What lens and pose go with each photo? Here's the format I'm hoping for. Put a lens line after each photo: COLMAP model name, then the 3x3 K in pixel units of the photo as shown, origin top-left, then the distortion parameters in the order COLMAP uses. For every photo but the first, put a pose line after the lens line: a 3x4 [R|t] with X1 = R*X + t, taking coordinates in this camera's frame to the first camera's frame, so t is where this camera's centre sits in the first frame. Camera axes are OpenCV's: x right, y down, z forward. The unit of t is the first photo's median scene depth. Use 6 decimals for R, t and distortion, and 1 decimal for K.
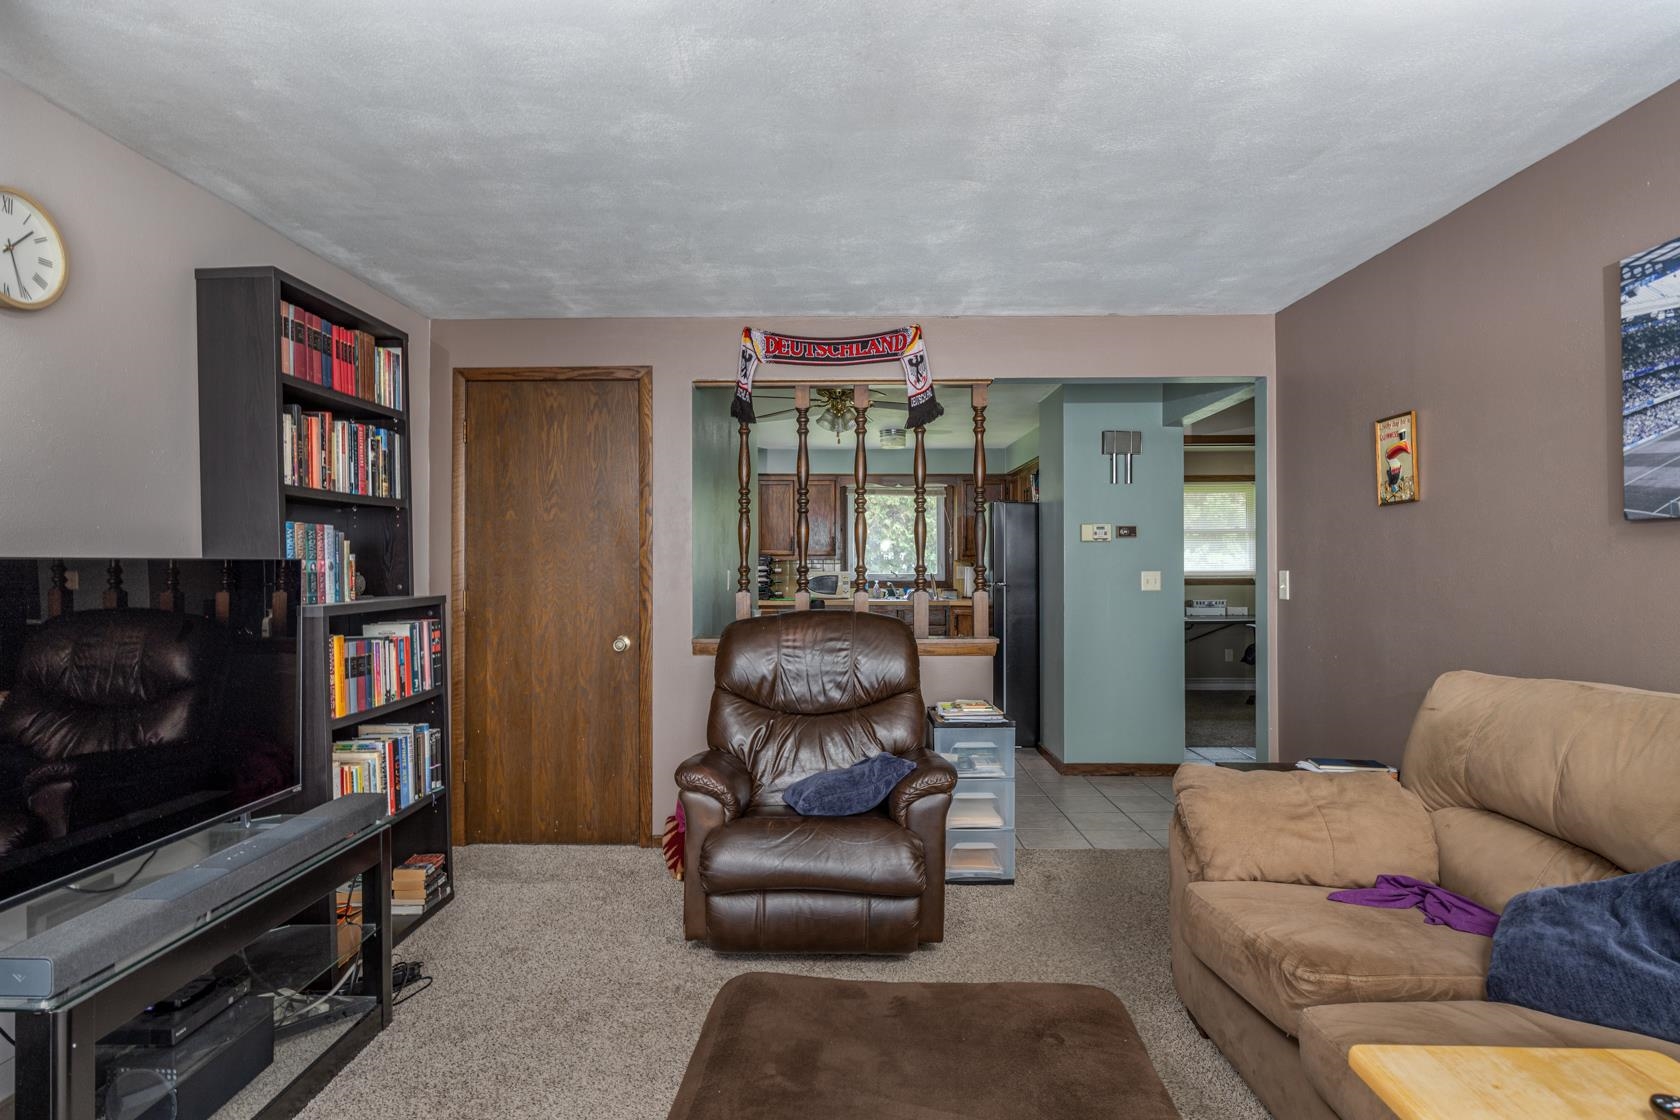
lens RADIAL K [[877.2, 0, 839.8], [0, 877.2, 562.4], [0, 0, 1]] dist [-0.000284, -0.000244]
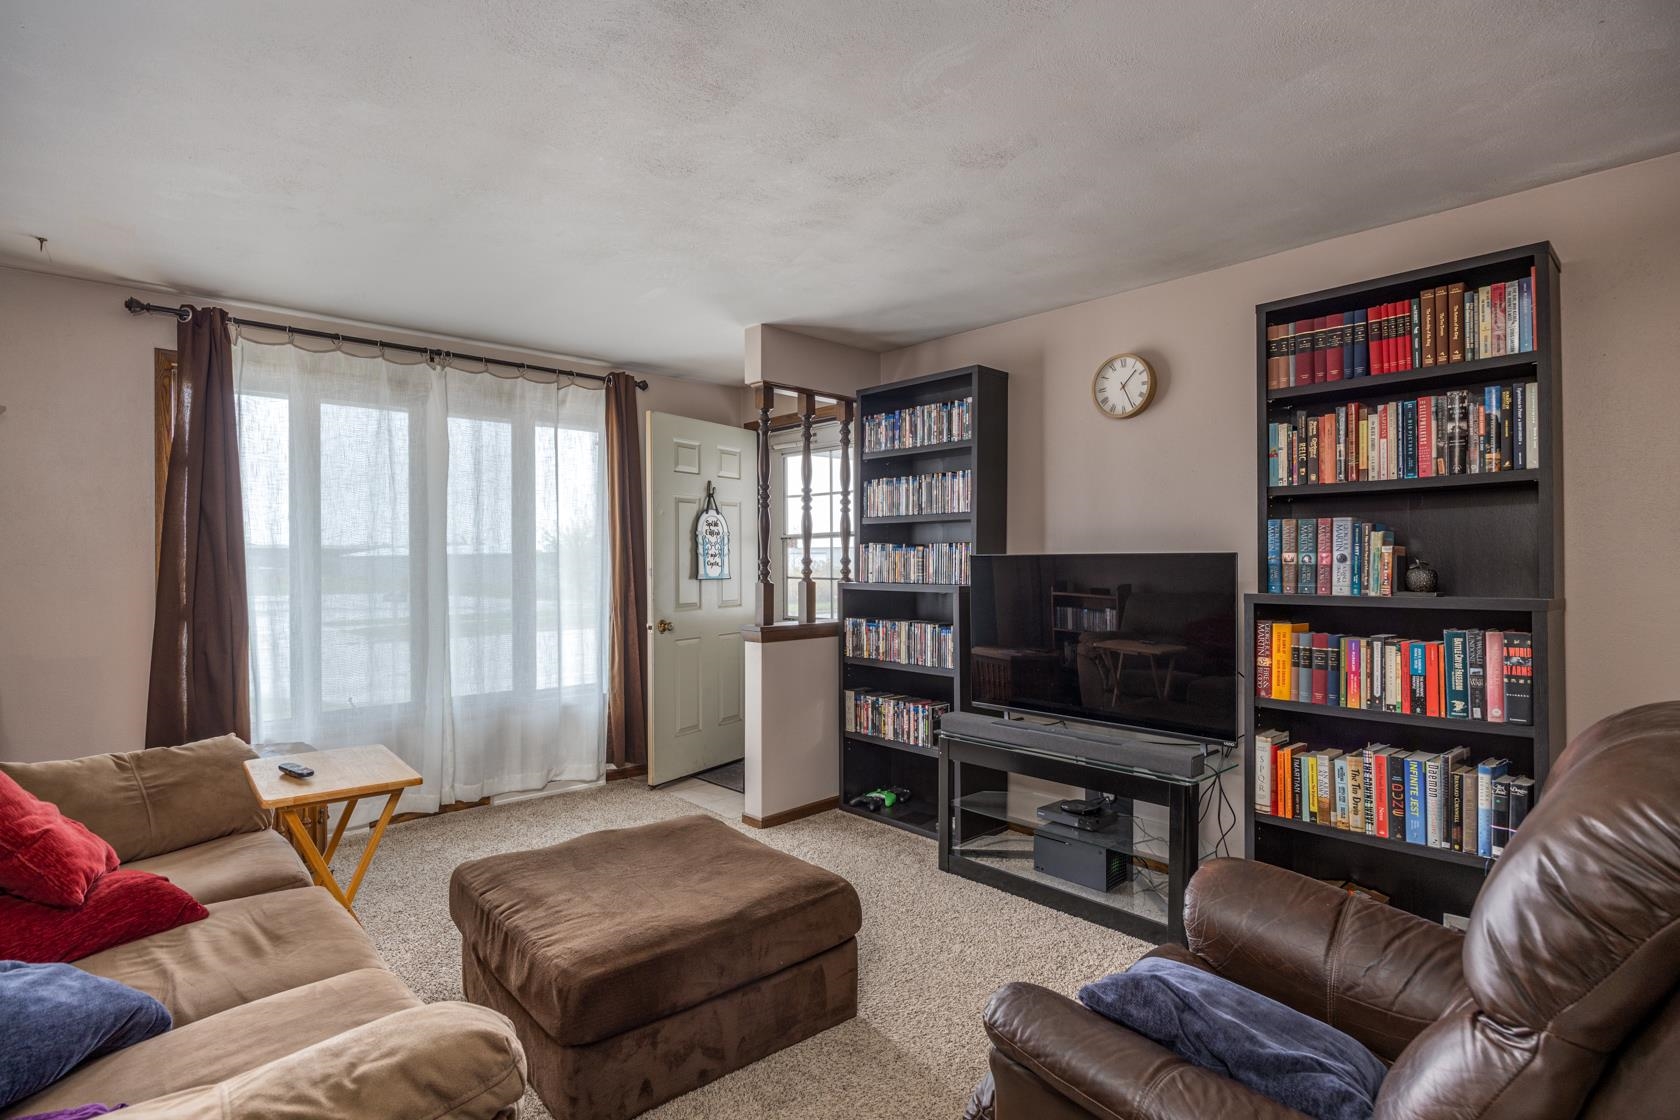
lens RADIAL K [[830.3, 0, 839.3], [0, 830.3, 560.7], [0, 0, 1]] dist [-0.016661, -0.000319]
pose [[-0.725189, 0.001418, -0.688548, 0.476304], [0.002102, 0.999998, -0.000154, 0.005553], [0.688546, -0.001559, -0.725191, 1.267263]]
